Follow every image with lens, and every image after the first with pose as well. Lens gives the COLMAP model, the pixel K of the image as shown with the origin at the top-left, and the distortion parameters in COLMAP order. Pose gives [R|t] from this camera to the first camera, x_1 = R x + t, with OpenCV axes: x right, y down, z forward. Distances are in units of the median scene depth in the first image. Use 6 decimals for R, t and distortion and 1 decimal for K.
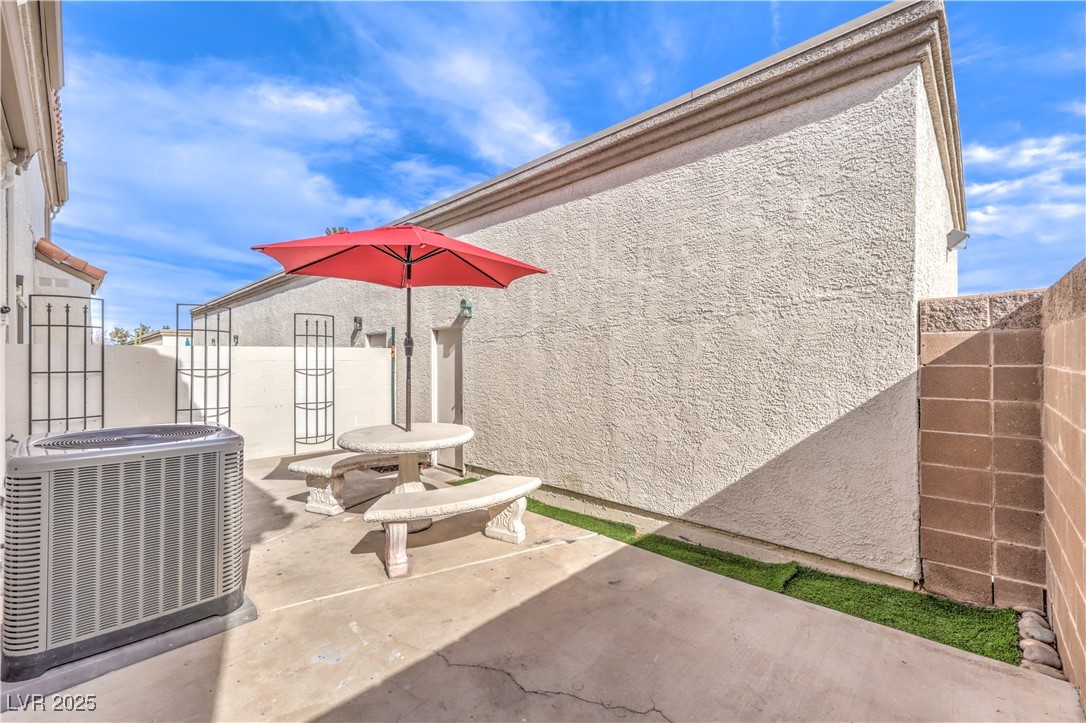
lens RADIAL K [[437.4, 0, 539.2], [0, 437.4, 358.6], [0, 0, 1]] dist [-0.018936, -0.000030]
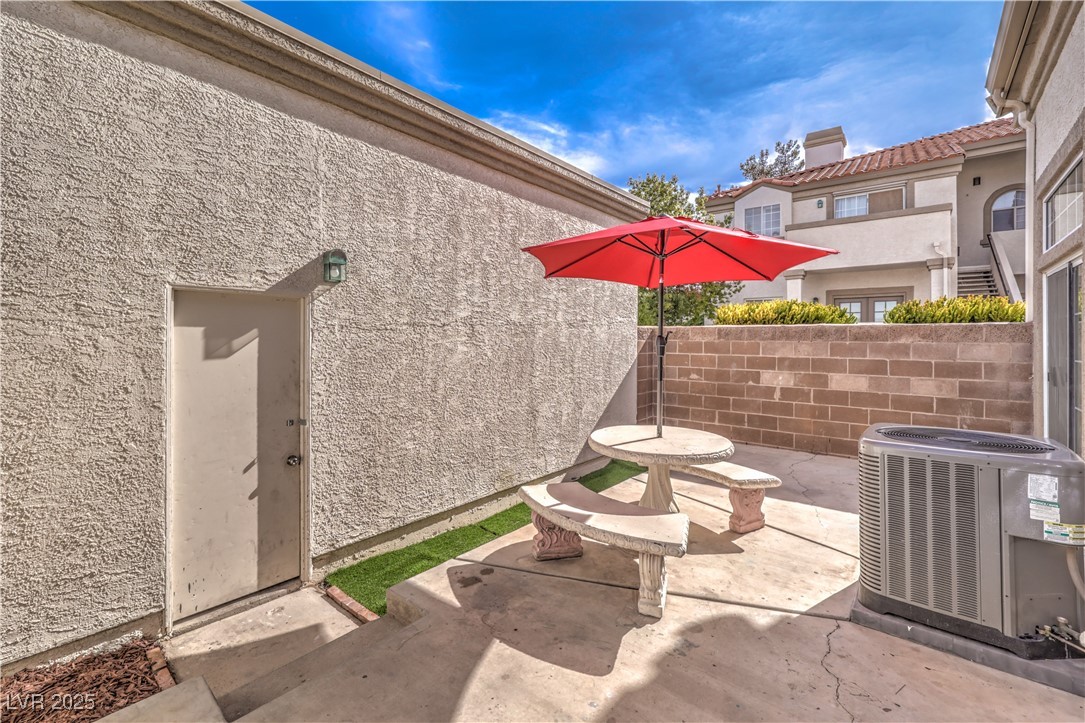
lens RADIAL K [[450.6, 0, 539.6], [0, 450.6, 338.7], [0, 0, 1]] dist [0.000788, 0.000087]
pose [[-0.038295, 0.006375, 0.999246, -1.072963], [-0.005147, 0.999965, -0.006577, -0.032082], [-0.999253, -0.005395, -0.038261, 1.106120]]
